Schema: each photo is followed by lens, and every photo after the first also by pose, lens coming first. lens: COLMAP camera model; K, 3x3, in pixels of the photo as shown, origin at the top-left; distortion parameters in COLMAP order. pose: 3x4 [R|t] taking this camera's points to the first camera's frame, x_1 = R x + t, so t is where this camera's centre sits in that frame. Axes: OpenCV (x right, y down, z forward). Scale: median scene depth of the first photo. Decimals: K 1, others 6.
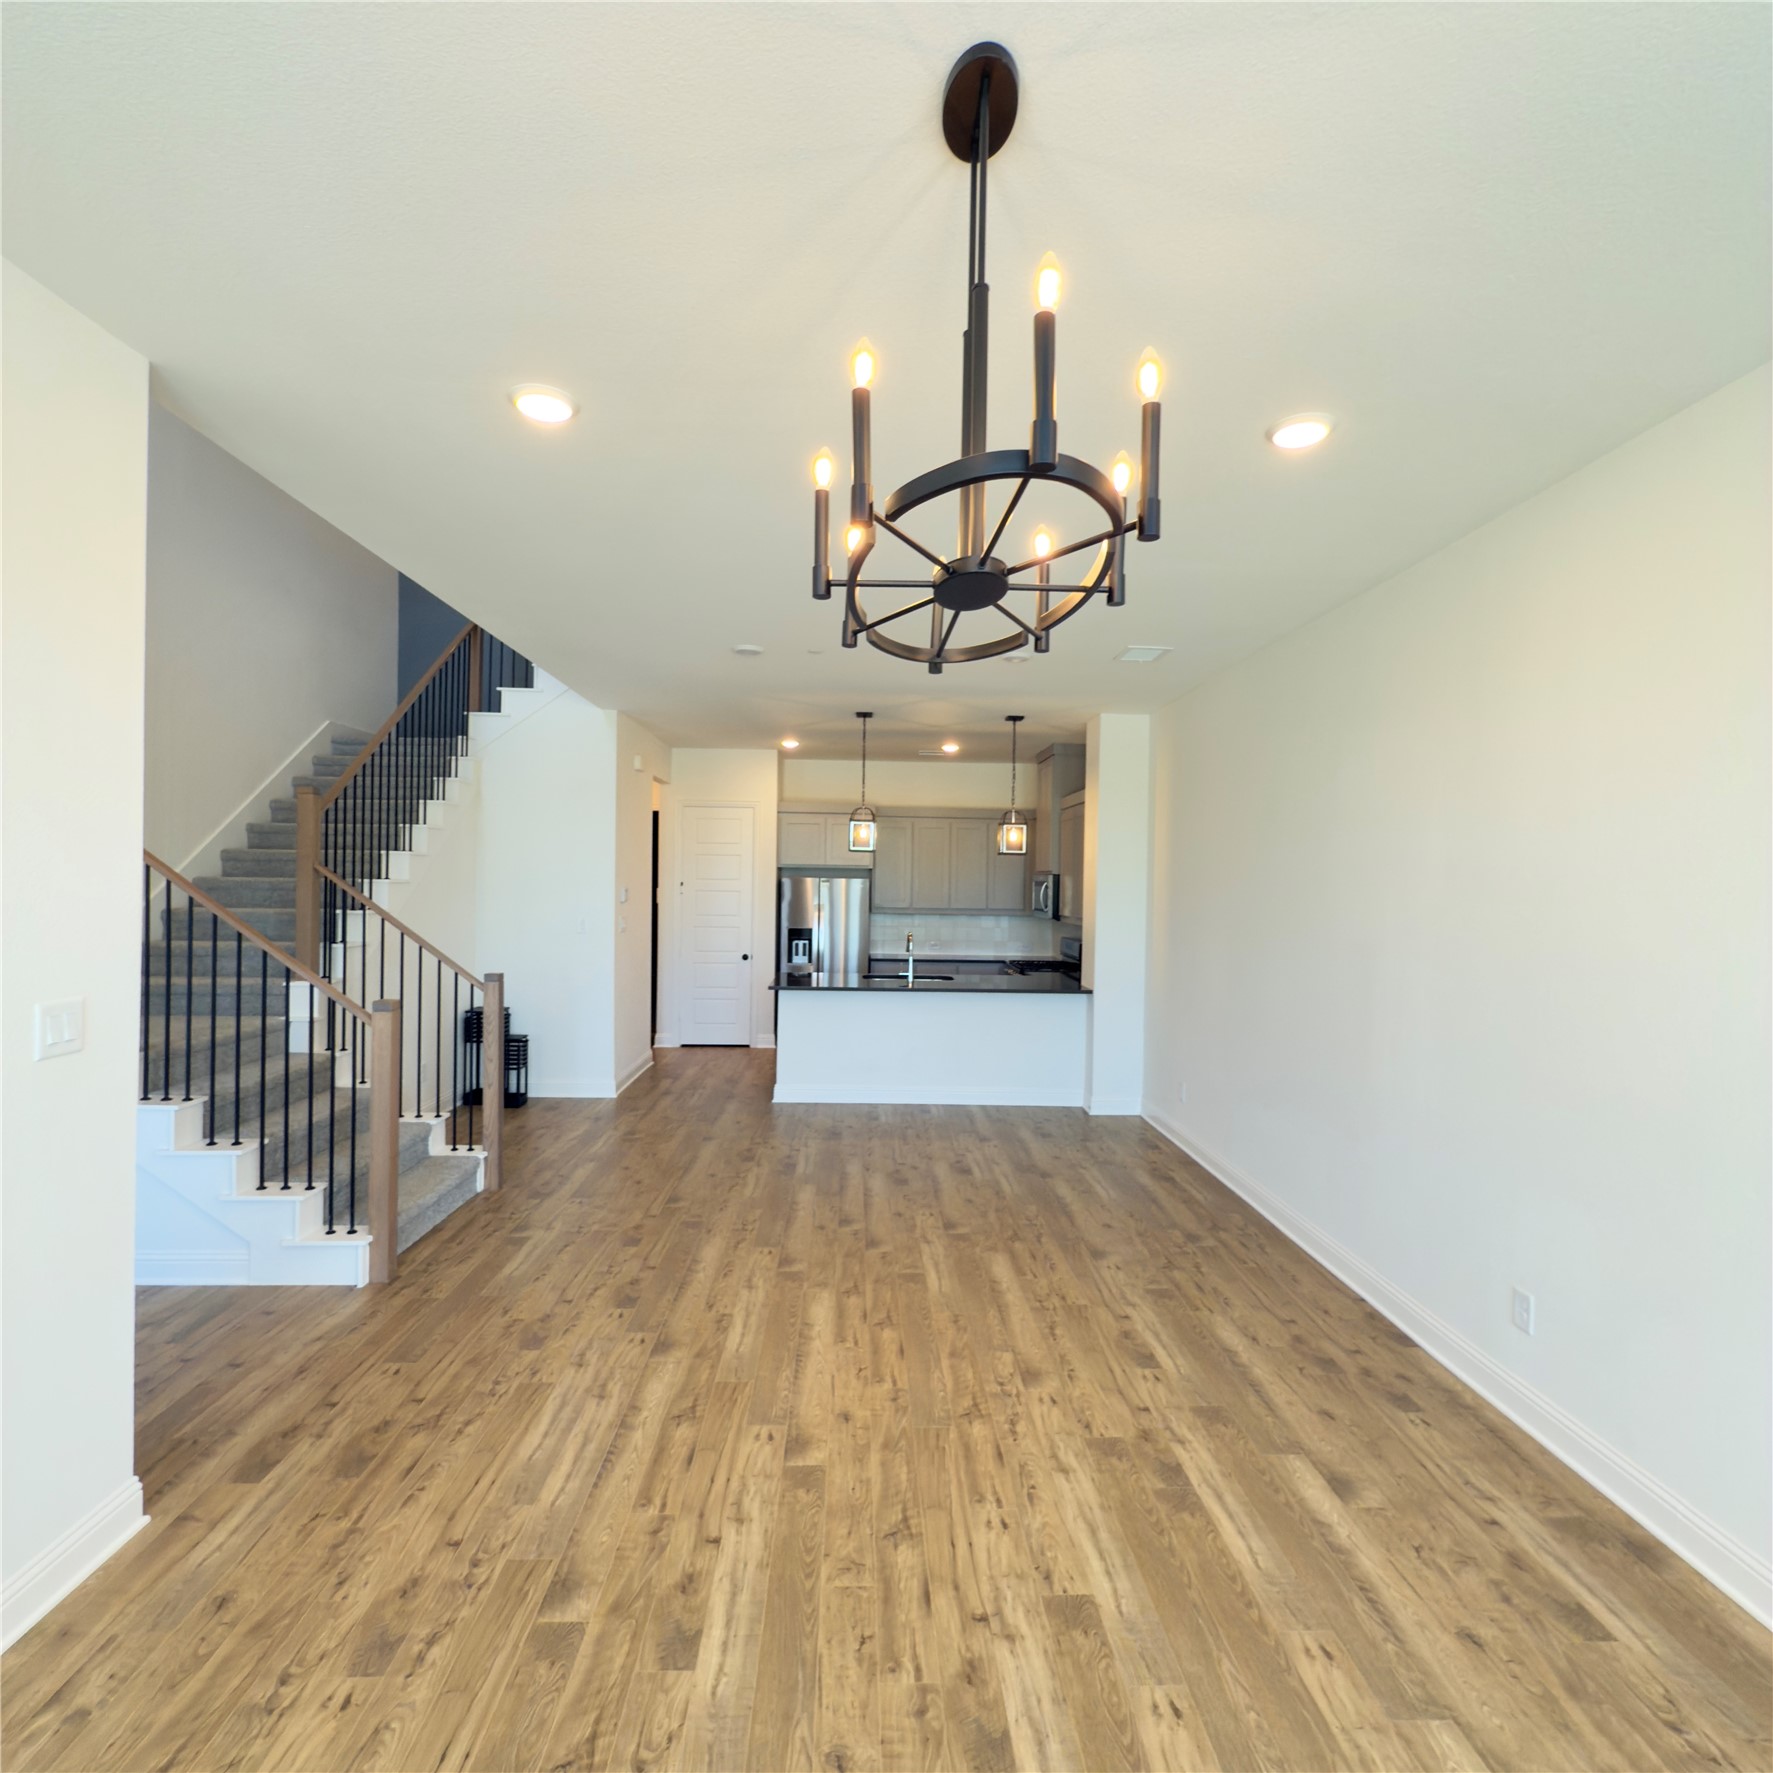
lens RADIAL K [[941.3, 0, 887.8], [0, 941.3, 888.1], [0, 0, 1]] dist [-0.003550, 0.000522]
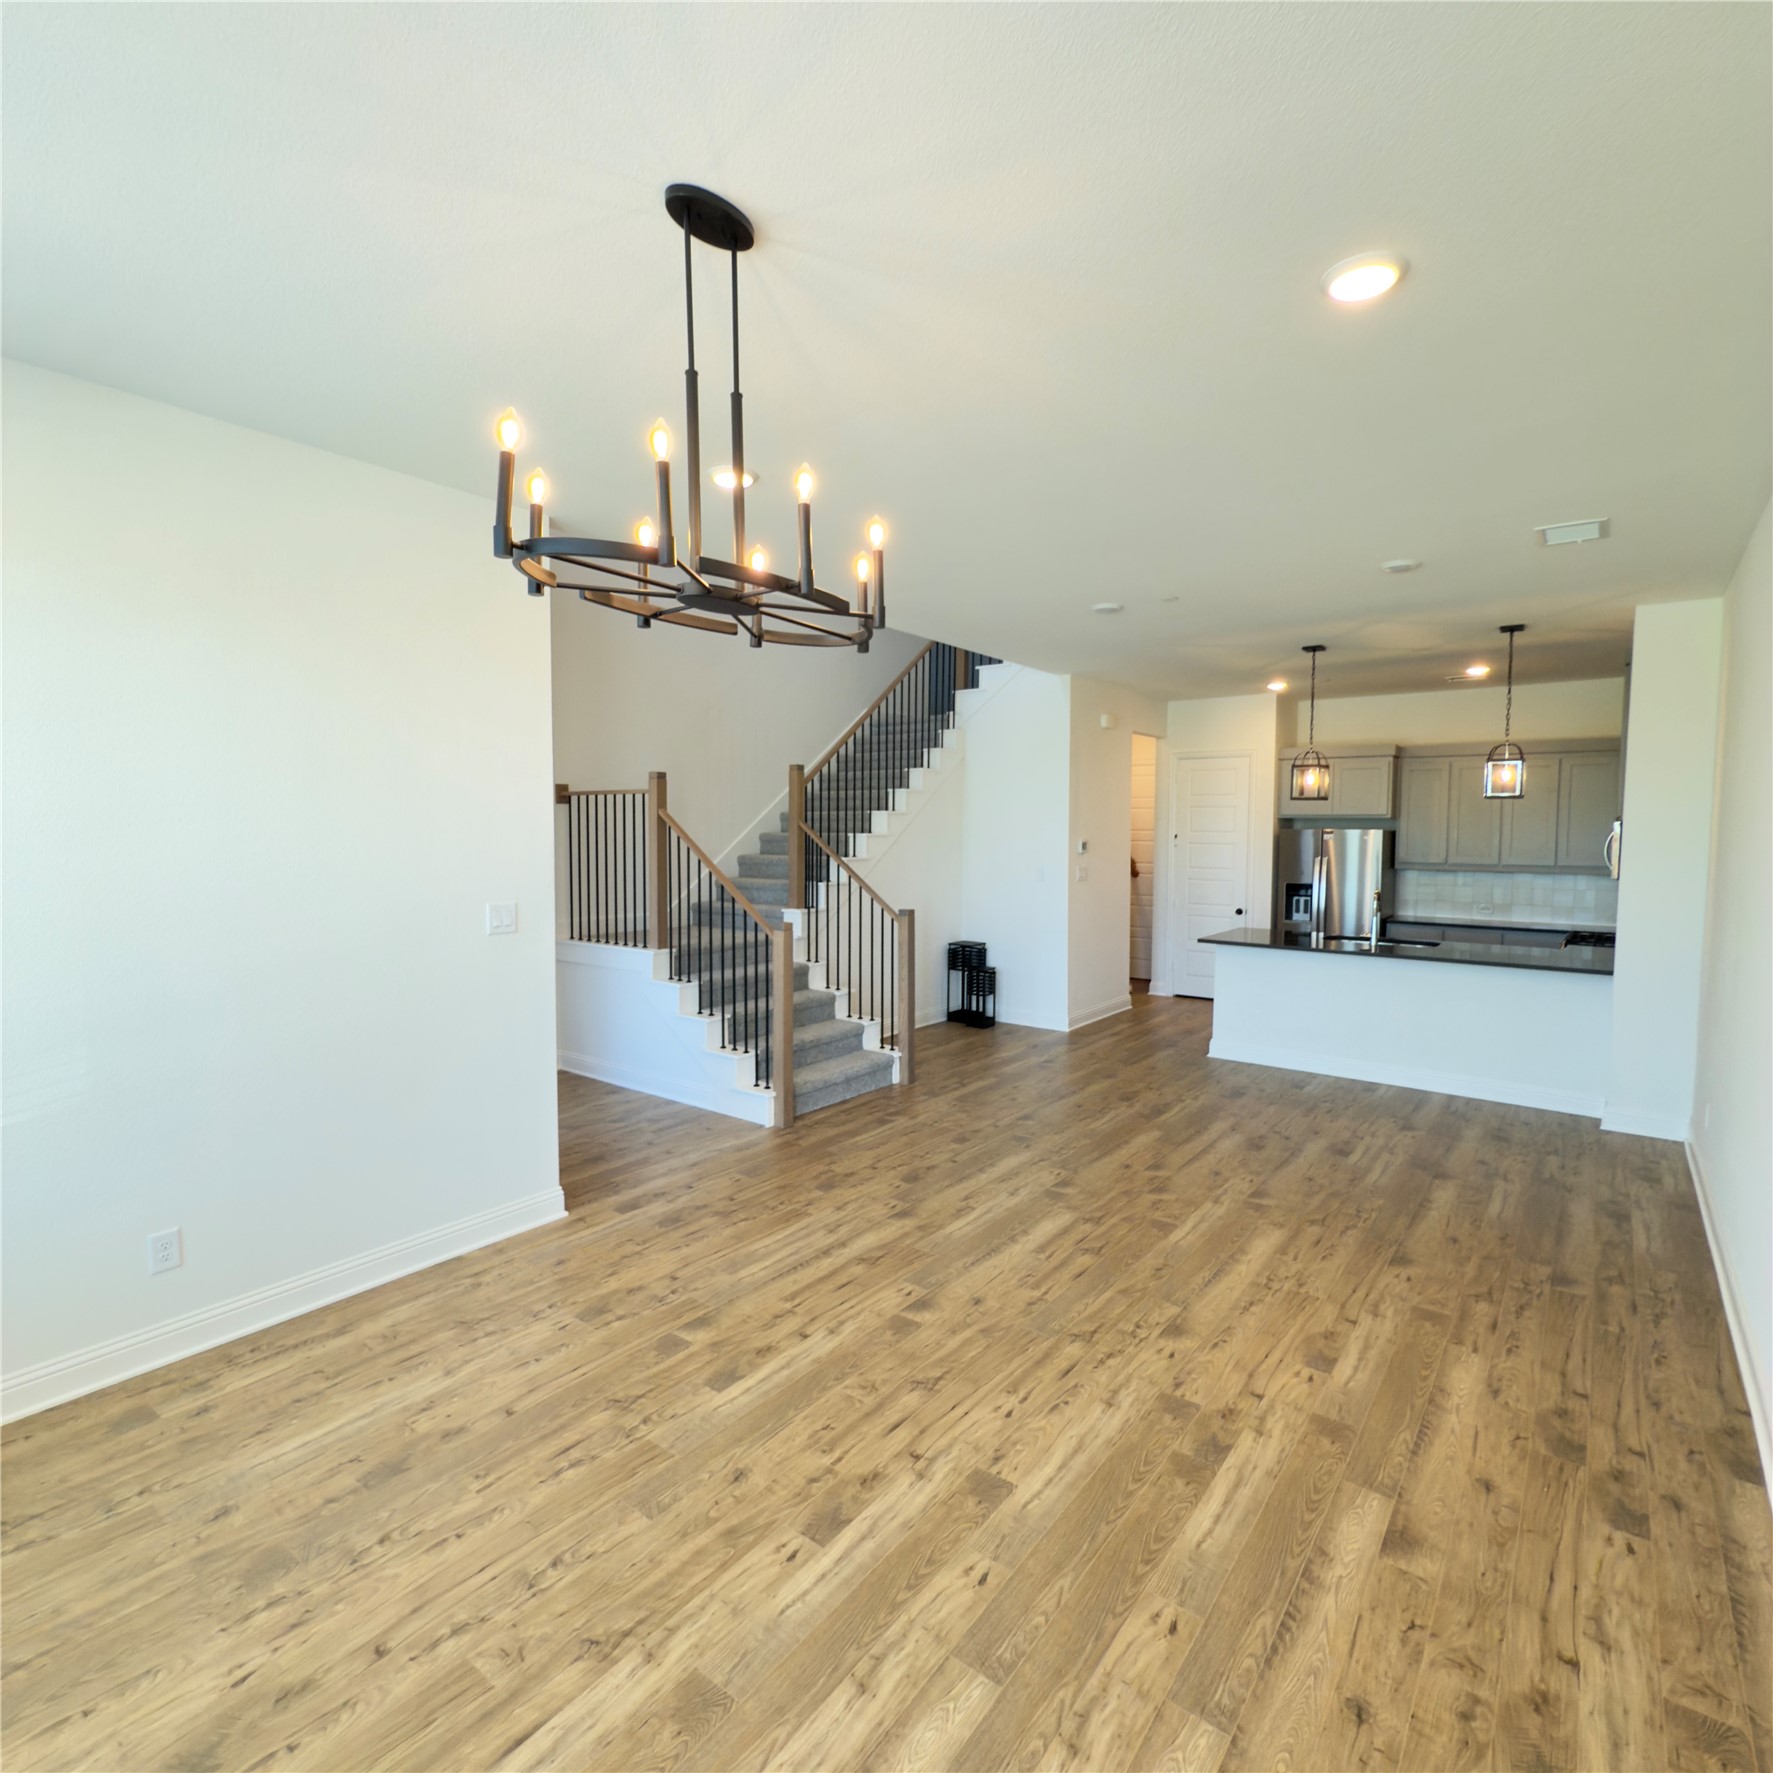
lens RADIAL K [[941.3, 0, 887.8], [0, 941.3, 888.1], [0, 0, 1]] dist [-0.003550, 0.000522]
pose [[0.772405, 0.029091, -0.634463, 0.439215], [0.001648, 0.998855, 0.047805, 0.005331], [0.635128, -0.037971, 0.771473, 0.052438]]
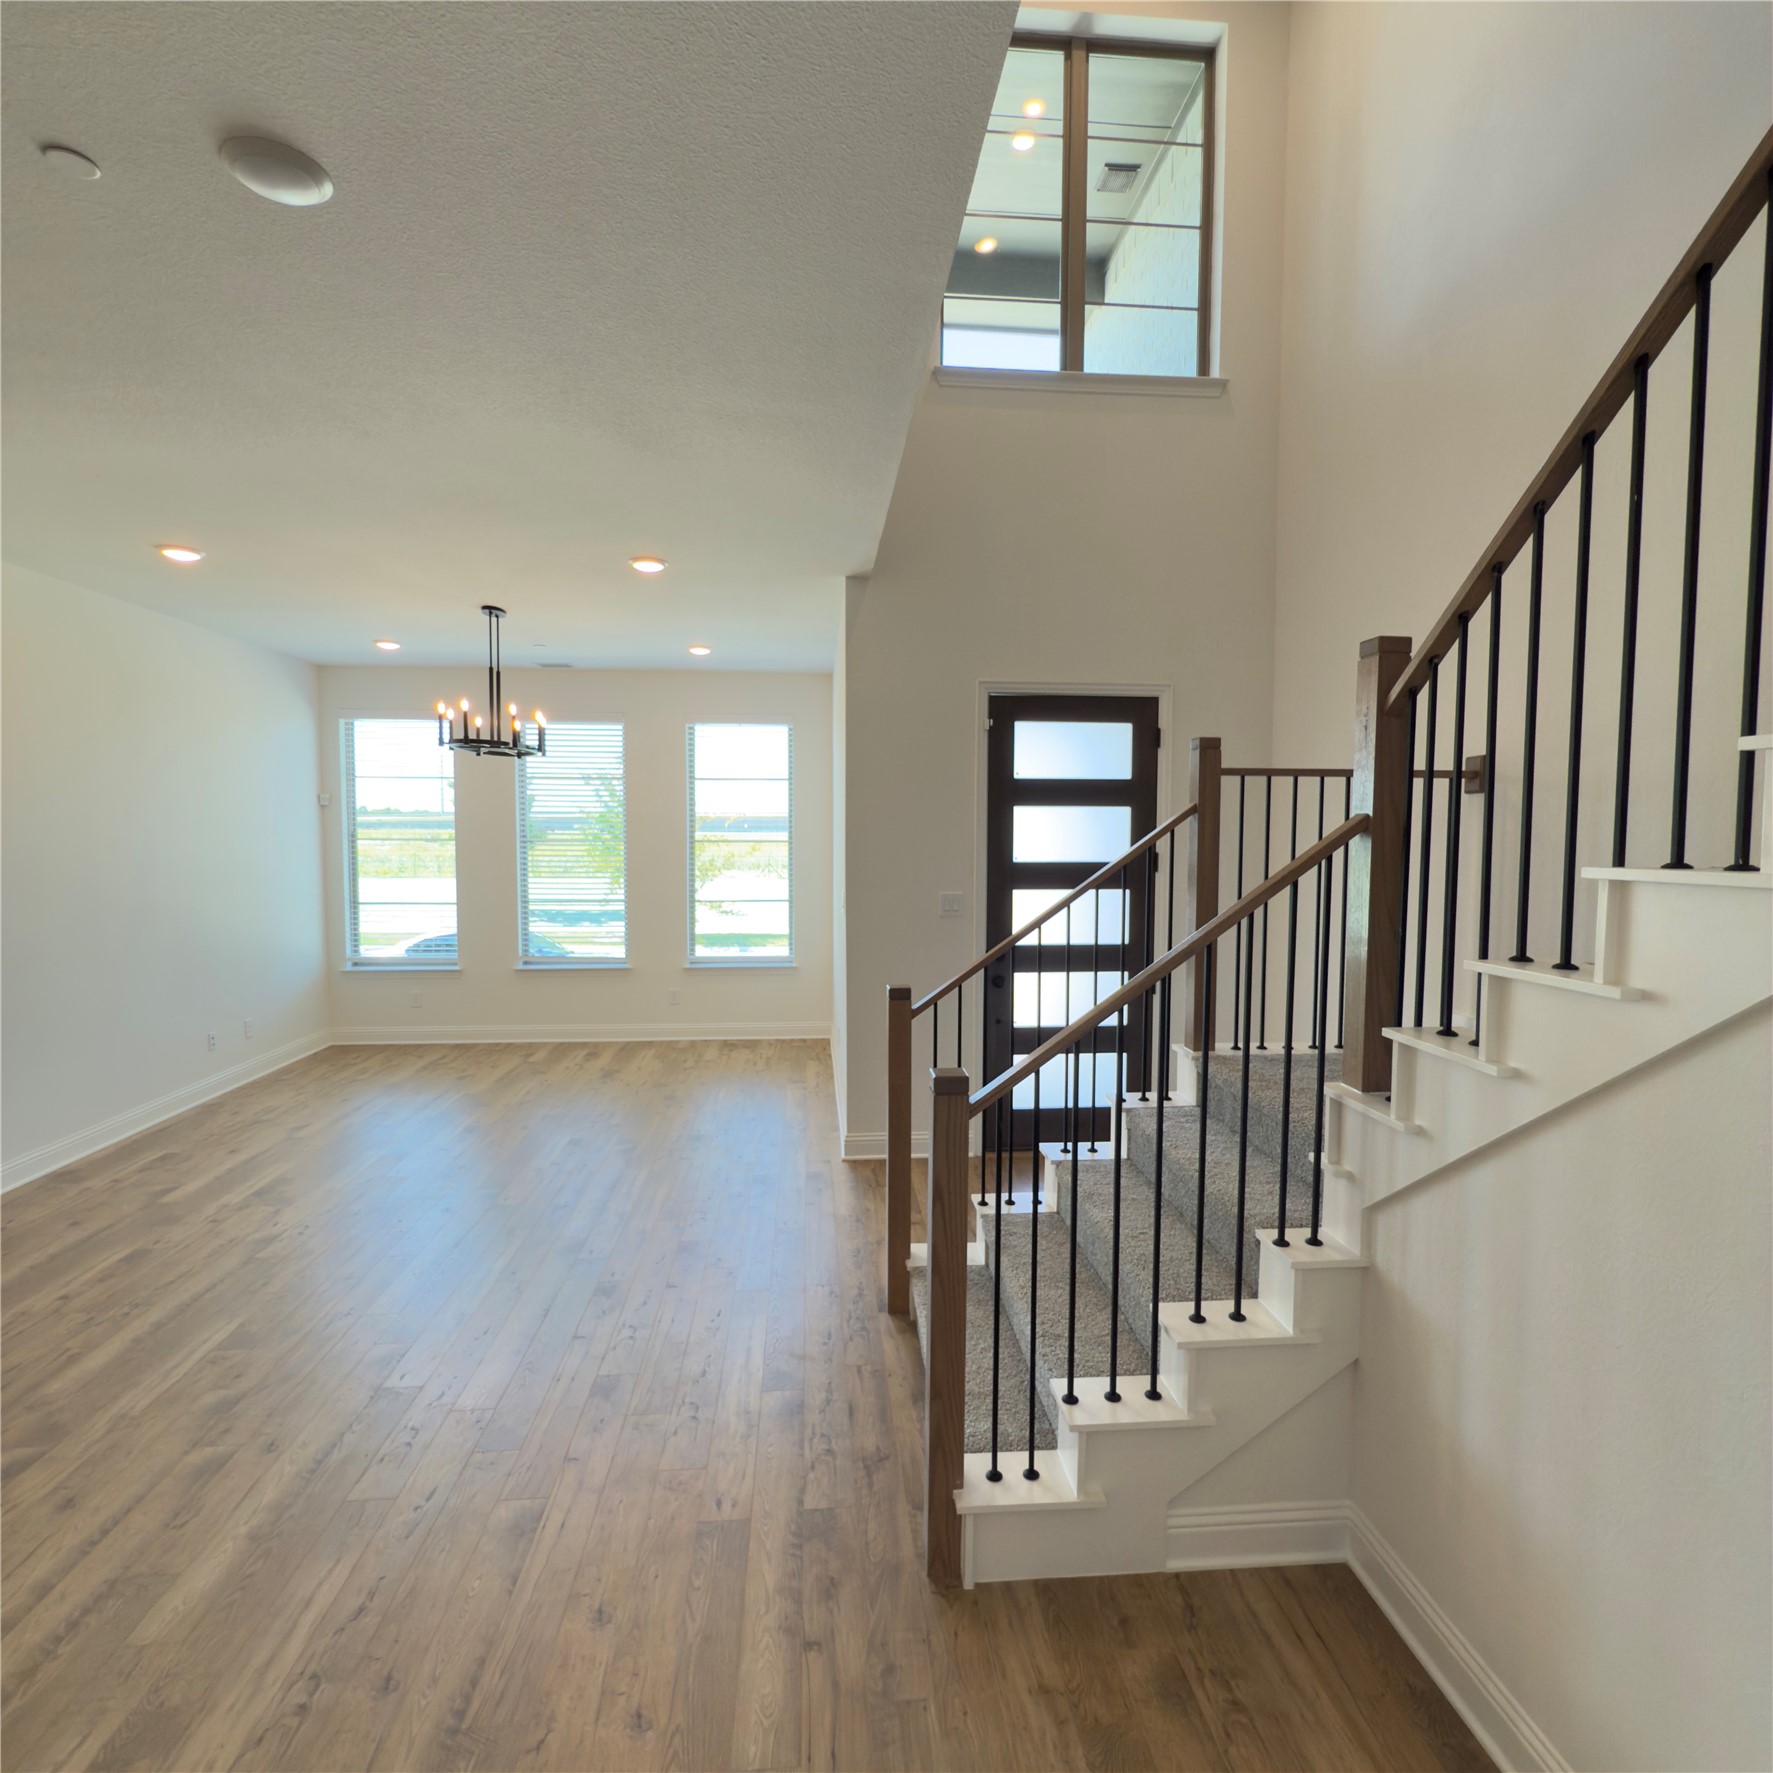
lens RADIAL K [[941.3, 0, 887.8], [0, 941.3, 888.1], [0, 0, 1]] dist [-0.003550, 0.000522]
pose [[-0.998593, -0.016675, -0.050336, -0.478199], [-0.019937, 0.997686, 0.064998, -0.022340], [0.049135, 0.065910, -0.996615, 1.829009]]
